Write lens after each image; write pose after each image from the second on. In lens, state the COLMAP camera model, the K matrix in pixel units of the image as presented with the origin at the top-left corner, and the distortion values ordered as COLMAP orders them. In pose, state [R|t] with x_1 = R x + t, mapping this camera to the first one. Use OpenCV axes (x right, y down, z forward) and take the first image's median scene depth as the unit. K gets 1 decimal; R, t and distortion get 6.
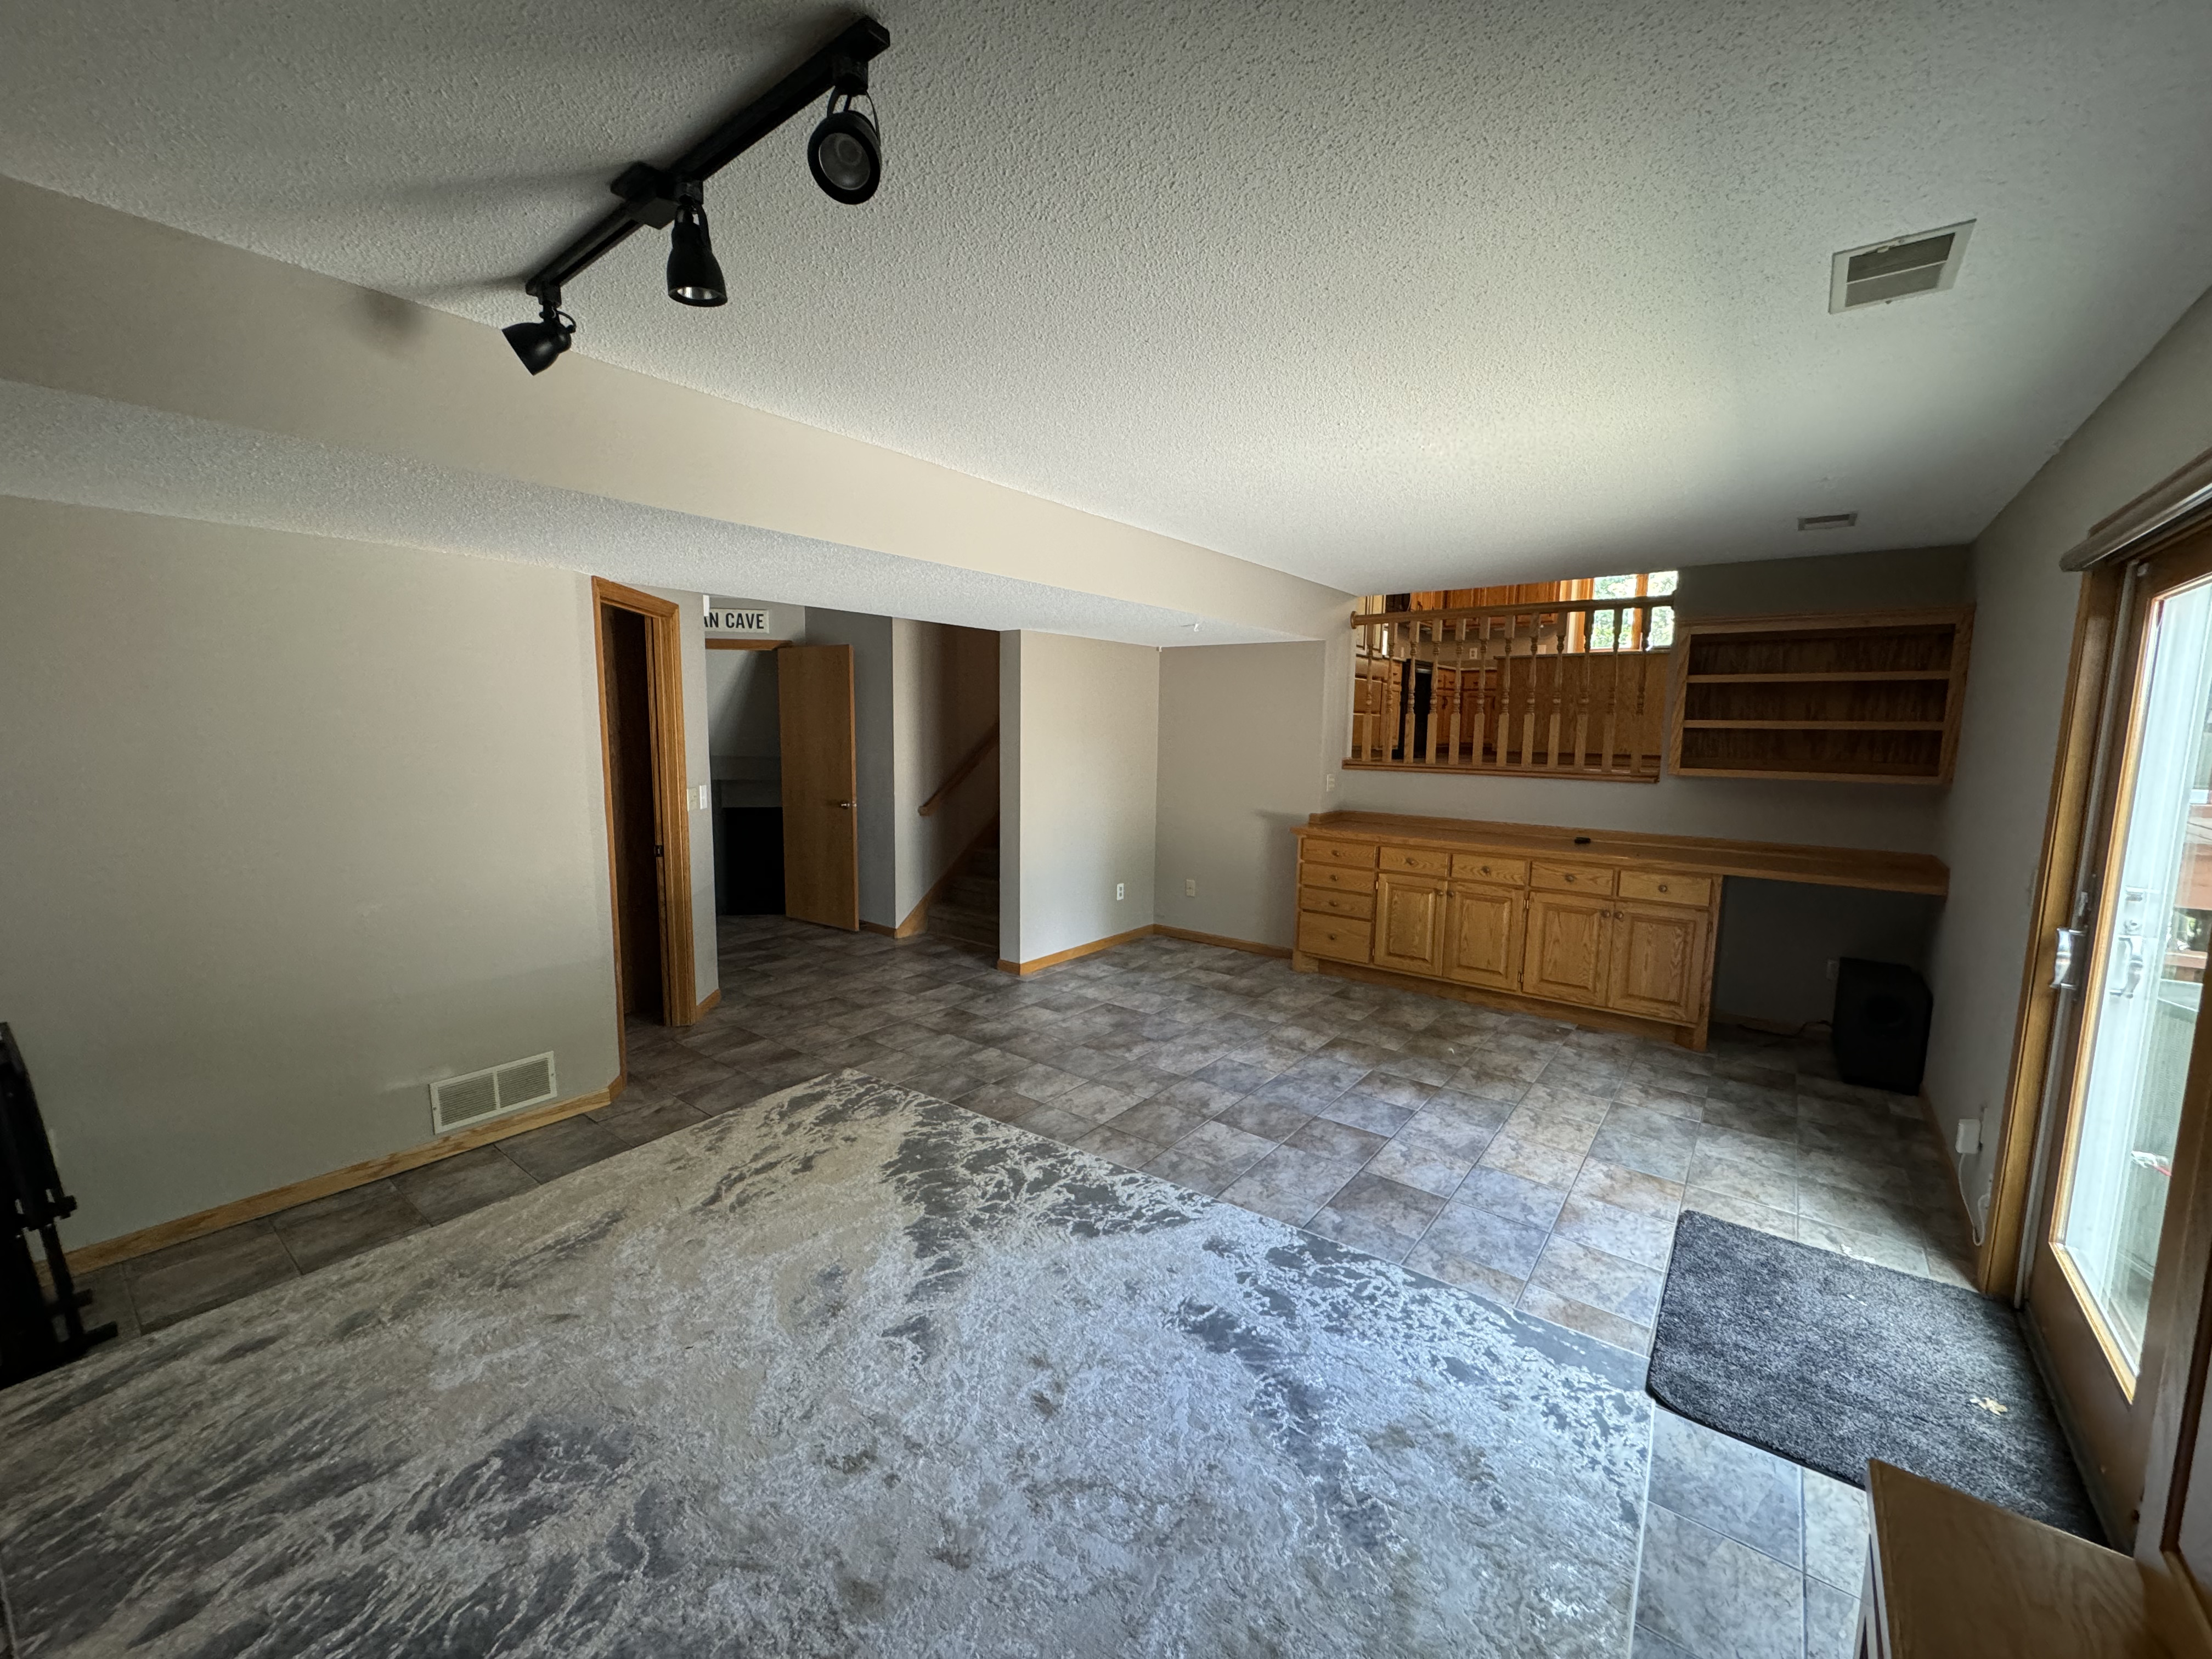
lens RADIAL K [[882.5, 0, 1109.5], [0, 882.5, 831.1], [0, 0, 1]] dist [-0.001995, -0.000428]
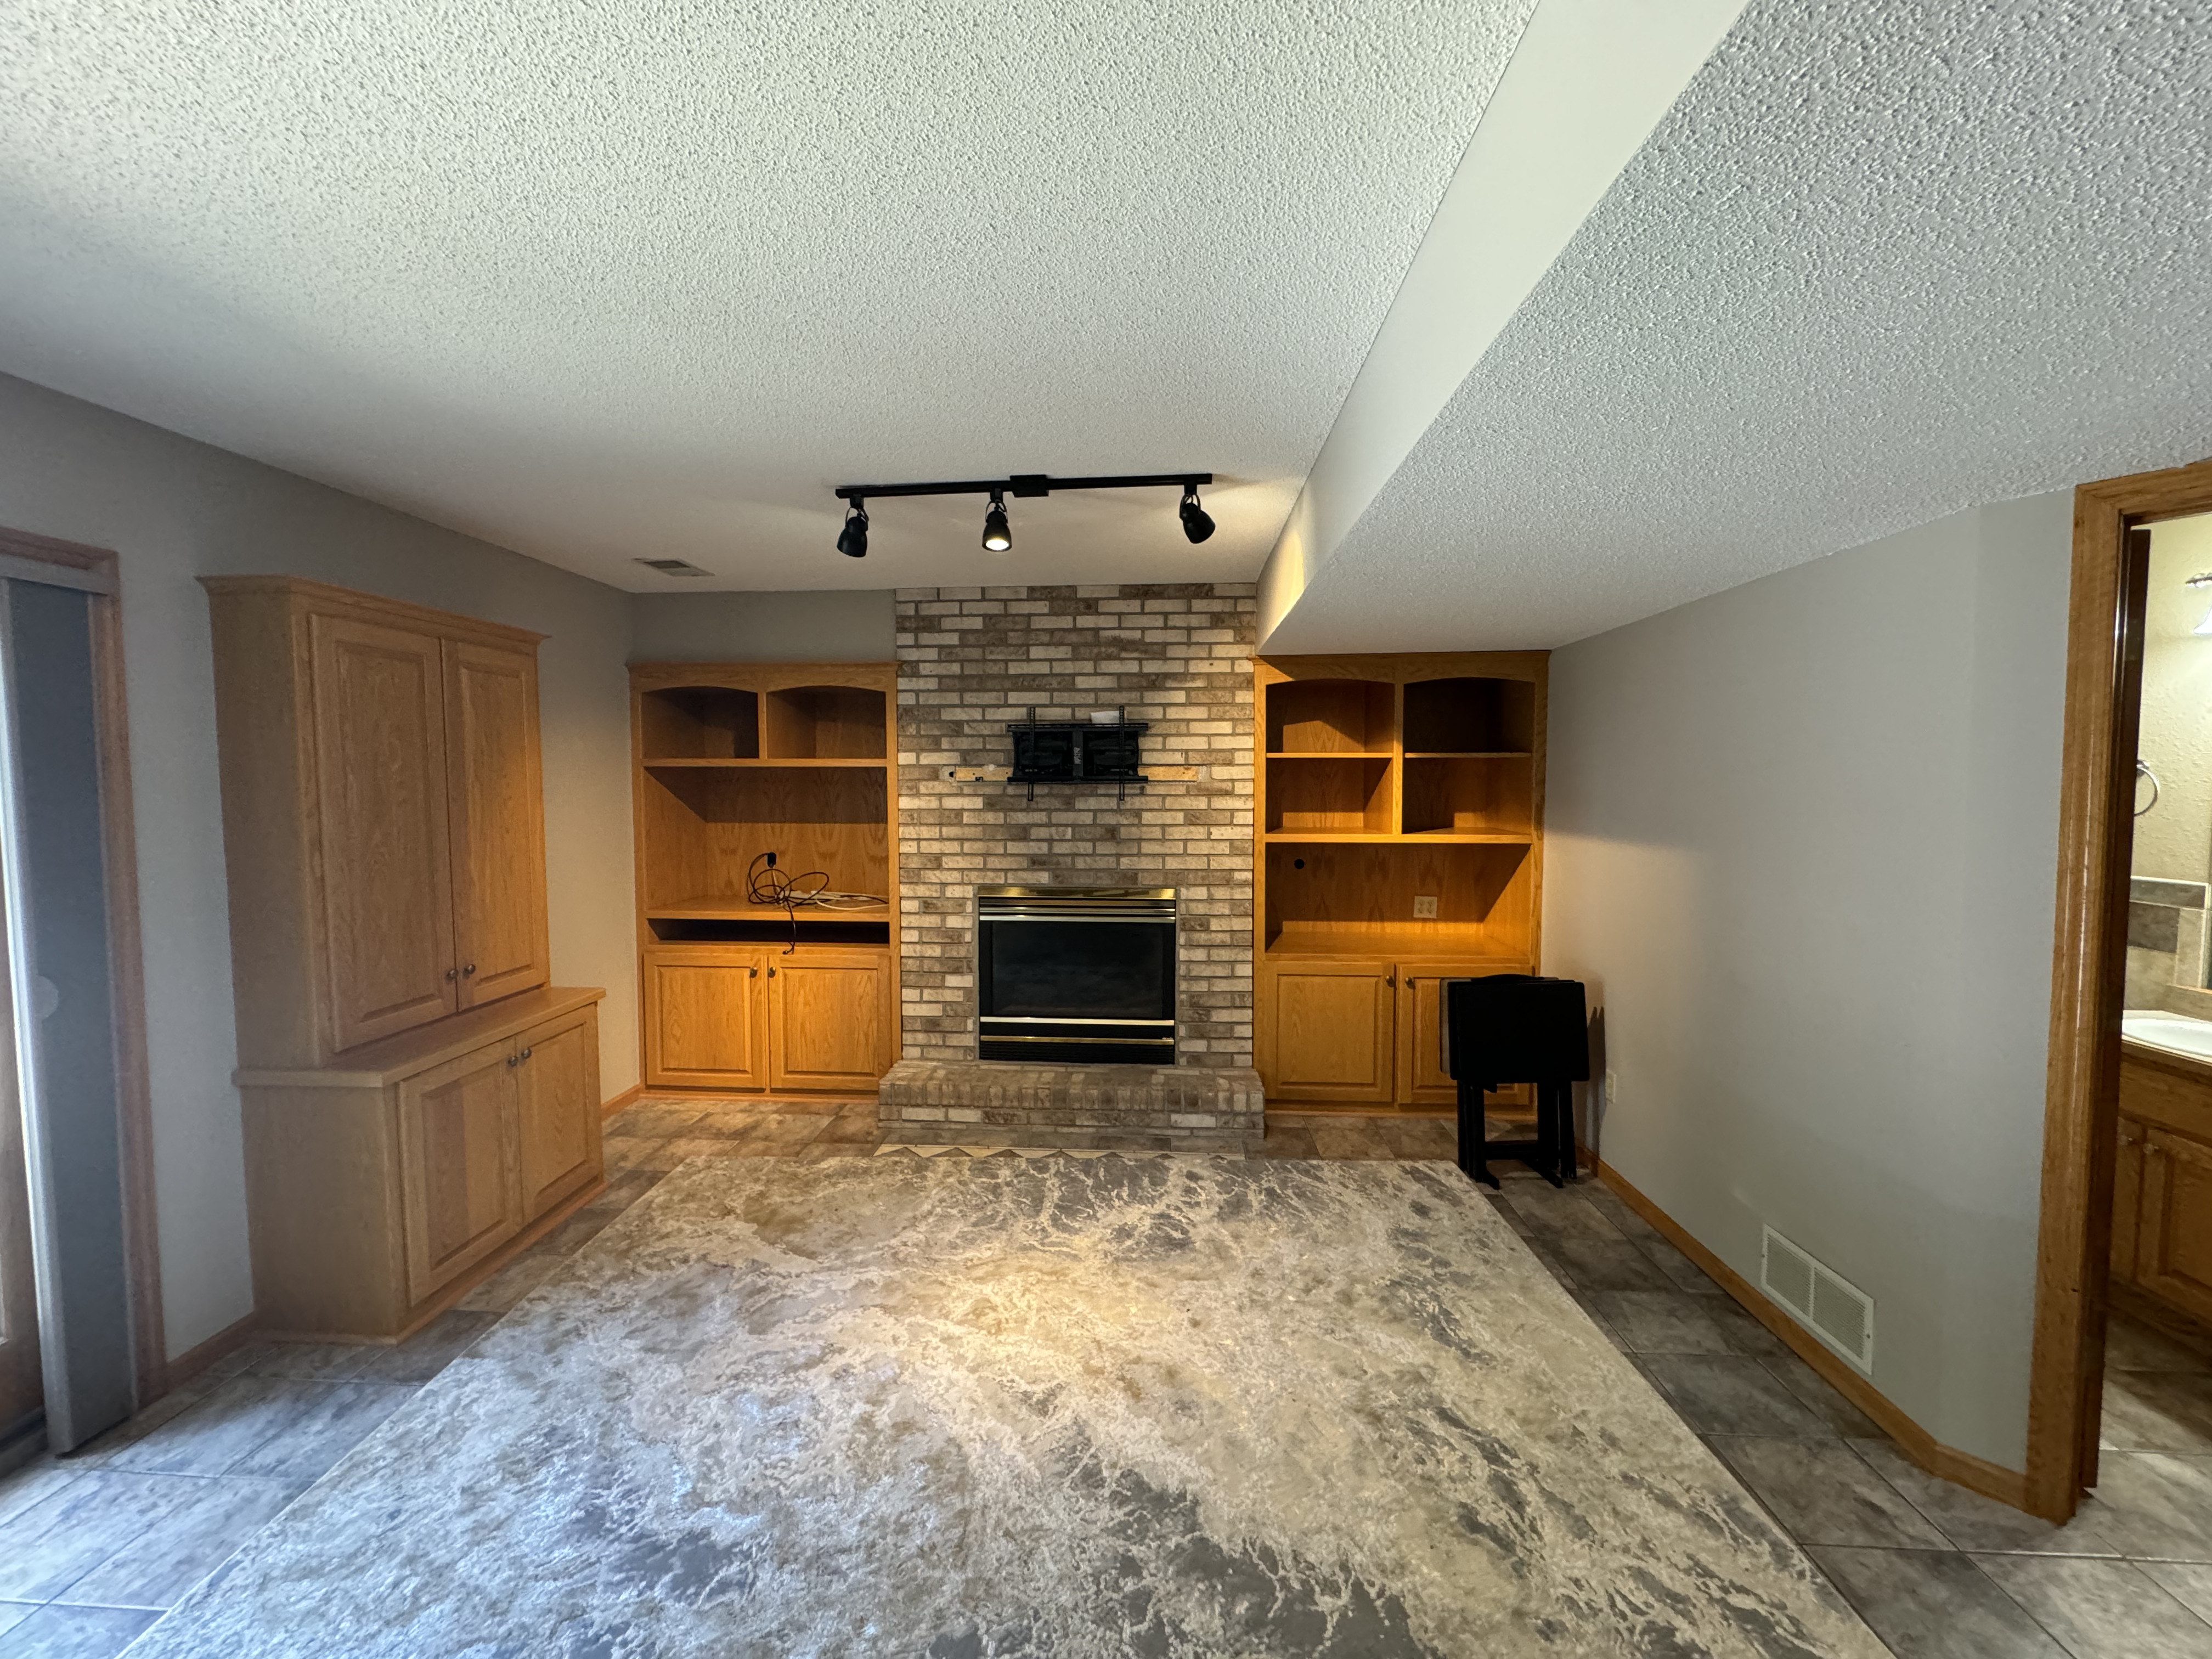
lens RADIAL K [[882.5, 0, 1108.4], [0, 882.5, 828.4], [0, 0, 1]] dist [-0.001995, -0.000428]
pose [[-0.828944, 0.017972, -0.559042, 0.237681], [-0.074912, 0.986912, 0.142807, -0.190433], [0.554292, 0.160258, -0.816749, 1.689416]]
